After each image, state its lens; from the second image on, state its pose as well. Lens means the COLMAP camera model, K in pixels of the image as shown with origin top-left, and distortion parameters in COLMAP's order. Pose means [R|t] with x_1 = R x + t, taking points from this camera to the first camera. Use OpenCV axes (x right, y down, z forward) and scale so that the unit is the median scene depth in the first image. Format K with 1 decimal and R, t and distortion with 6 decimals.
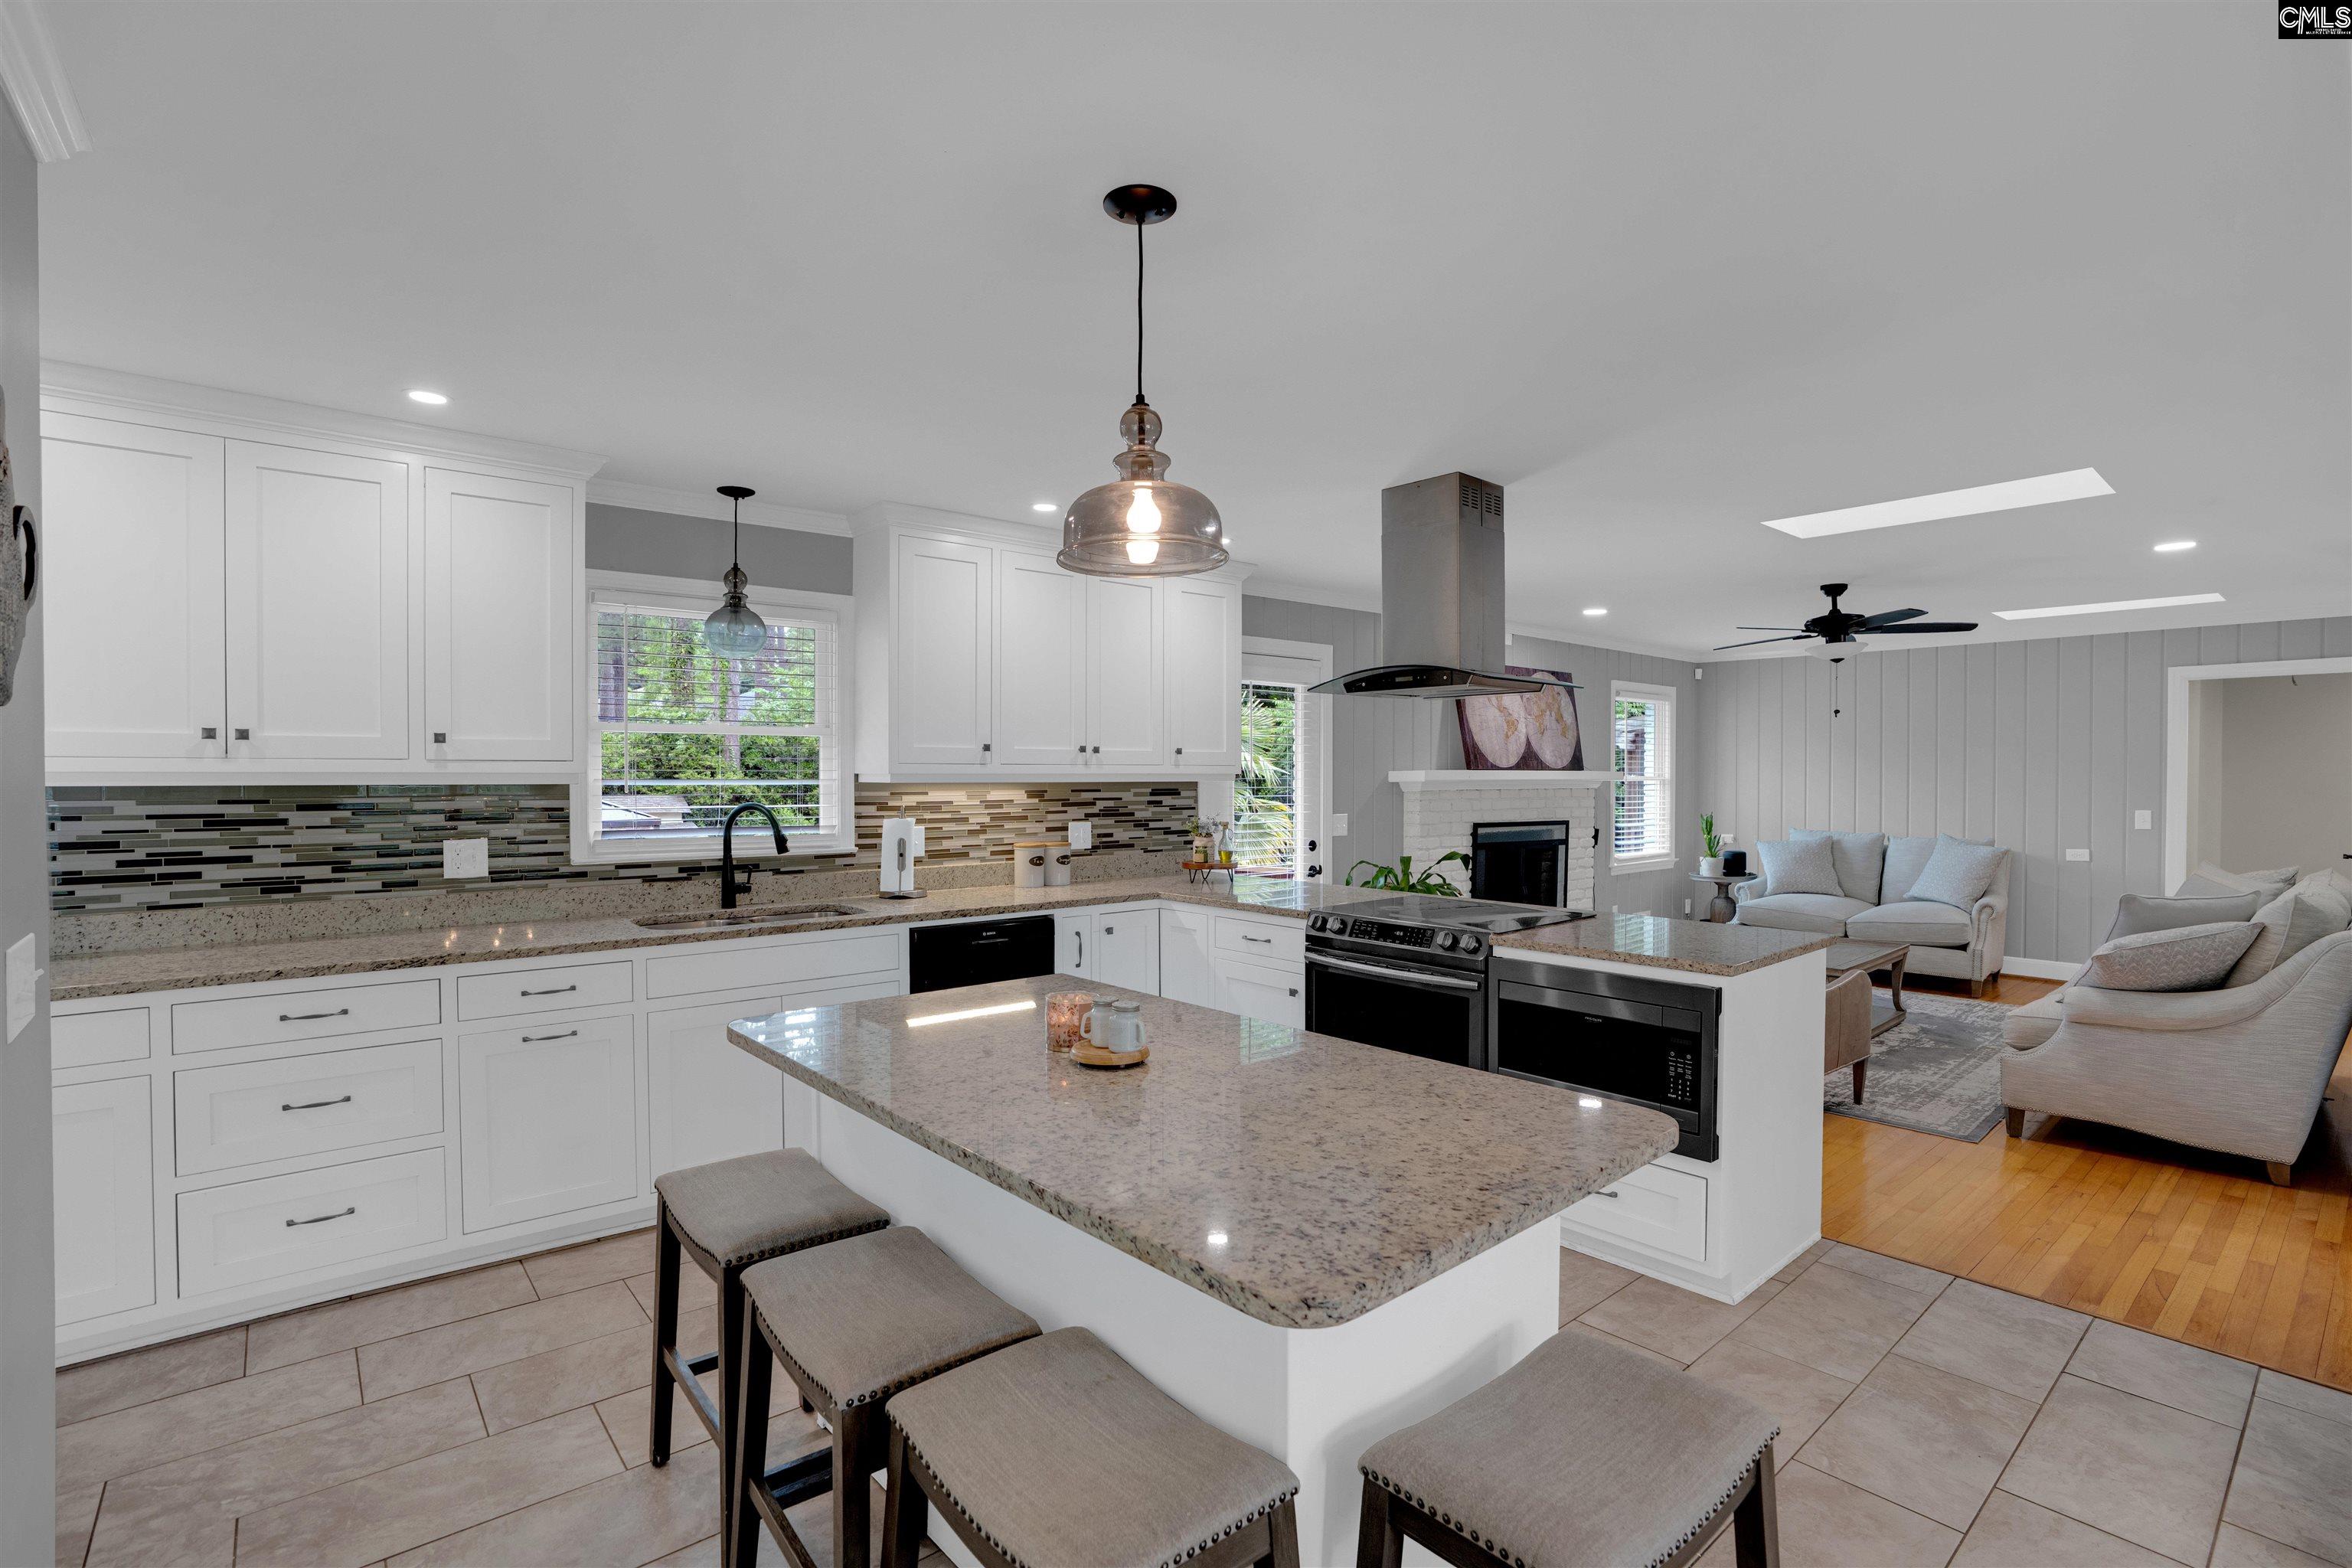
lens RADIAL K [[1114.4, 0, 1162.1], [0, 1114.4, 798.7], [0, 0, 1]] dist [-0.037789, 0.008622]
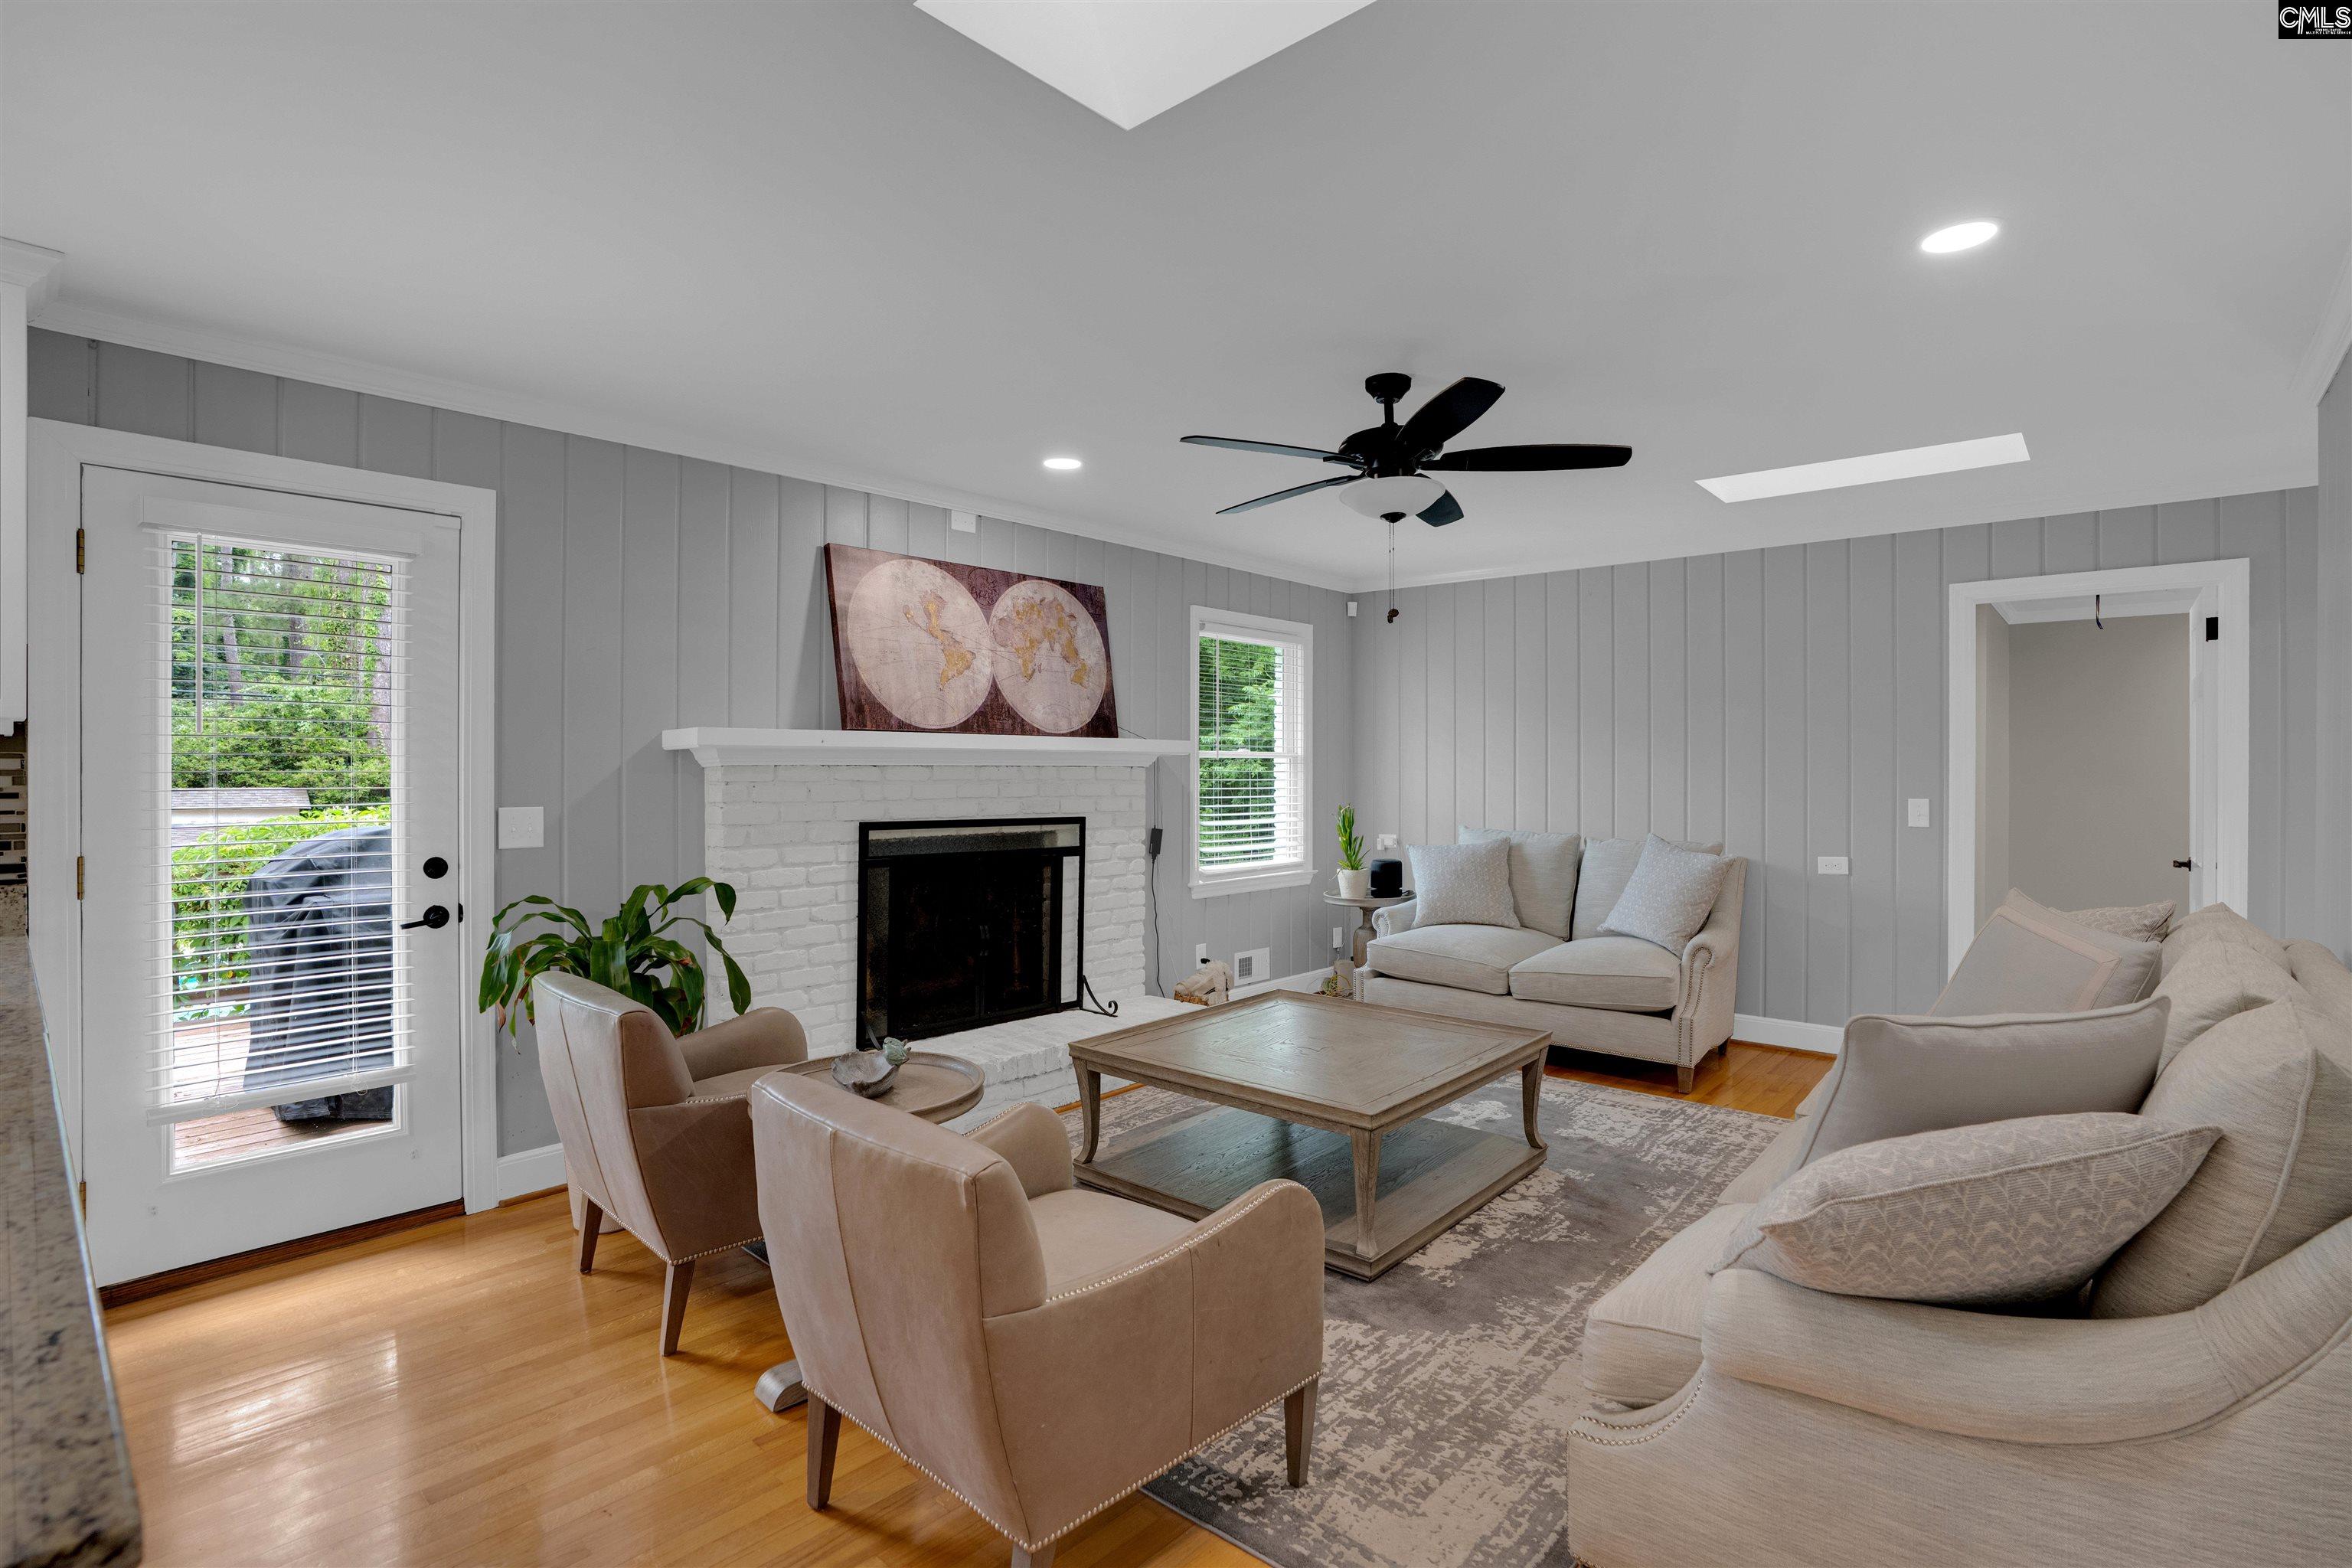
lens RADIAL K [[1114.4, 0, 1202.5], [0, 1114.4, 778.8], [0, 0, 1]] dist [-0.037789, 0.008622]
pose [[0.989076, 0.001109, 0.147399, 0.353534], [0.000817, 0.999915, -0.013008, 0.006518], [-0.147401, 0.012986, 0.988992, 0.382959]]
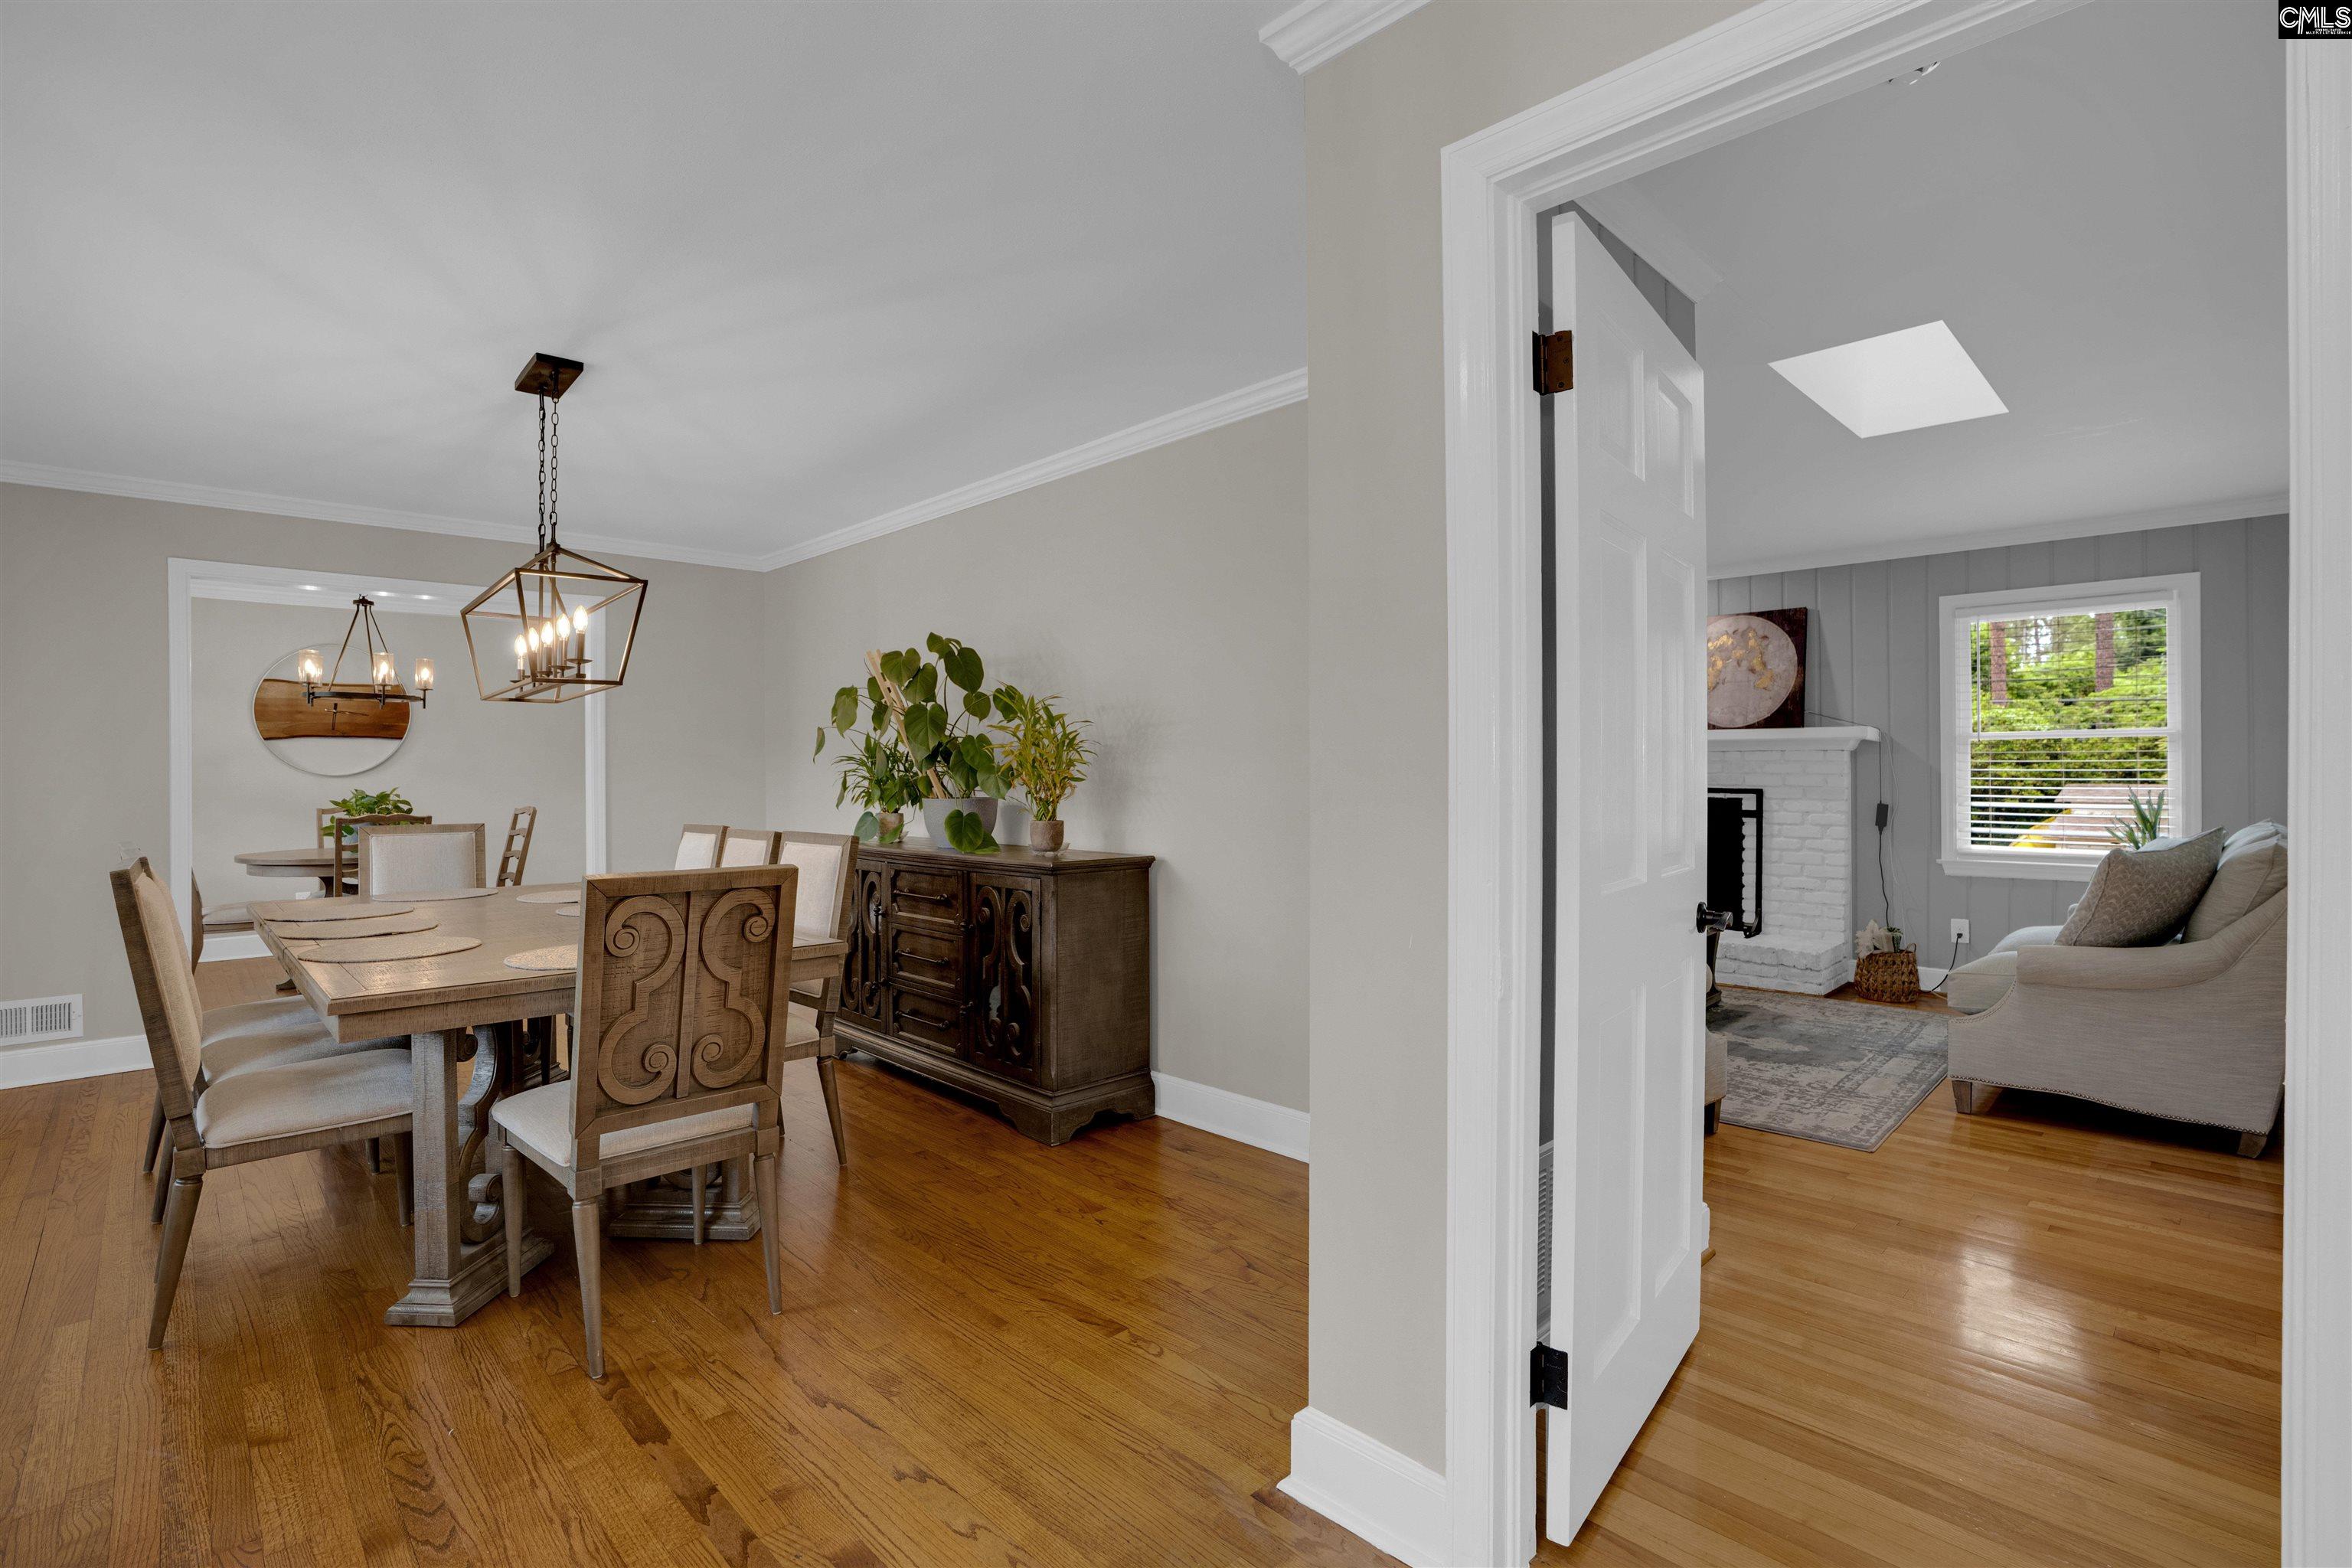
lens RADIAL K [[1114.4, 0, 1180.3], [0, 1114.4, 782.2], [0, 0, 1]] dist [-0.037789, 0.008622]
pose [[0.064210, 0.008327, -0.997902, 1.206310], [-0.016103, 0.999844, 0.007307, 0.016318], [0.997806, 0.015600, 0.064334, 0.537891]]
